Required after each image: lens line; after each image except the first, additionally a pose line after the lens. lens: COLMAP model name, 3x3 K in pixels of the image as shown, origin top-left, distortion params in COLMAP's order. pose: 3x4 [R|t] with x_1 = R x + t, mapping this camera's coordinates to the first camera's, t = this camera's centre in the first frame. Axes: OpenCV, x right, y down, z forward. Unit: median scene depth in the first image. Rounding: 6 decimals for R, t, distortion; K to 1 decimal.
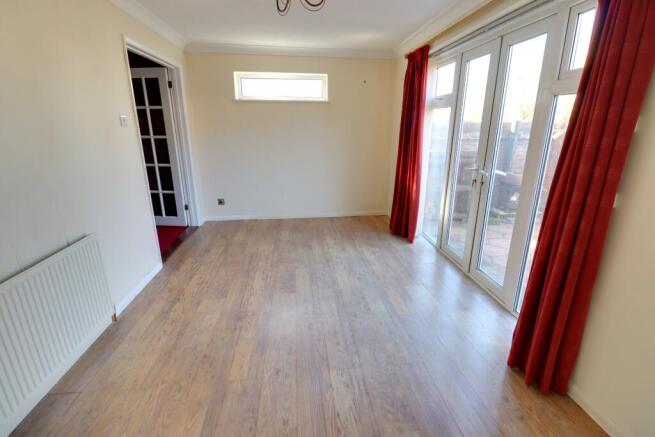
lens RADIAL K [[304.6, 0, 329.8], [0, 304.6, 214.1], [0, 0, 1]] dist [-0.011837, -0.002824]
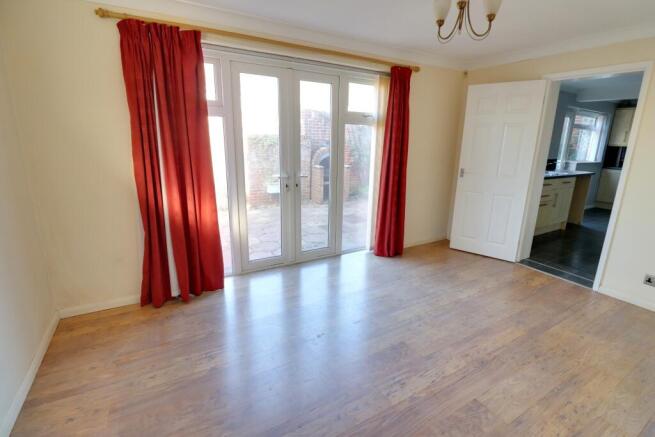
lens RADIAL K [[304.6, 0, 332.7], [0, 304.6, 216.0], [0, 0, 1]] dist [-0.011837, -0.002824]
pose [[-0.405008, -0.246737, 0.880392, -0.858726], [0.234493, 0.902662, 0.360853, -0.504605], [-0.883732, 0.352594, -0.307727, 1.635930]]
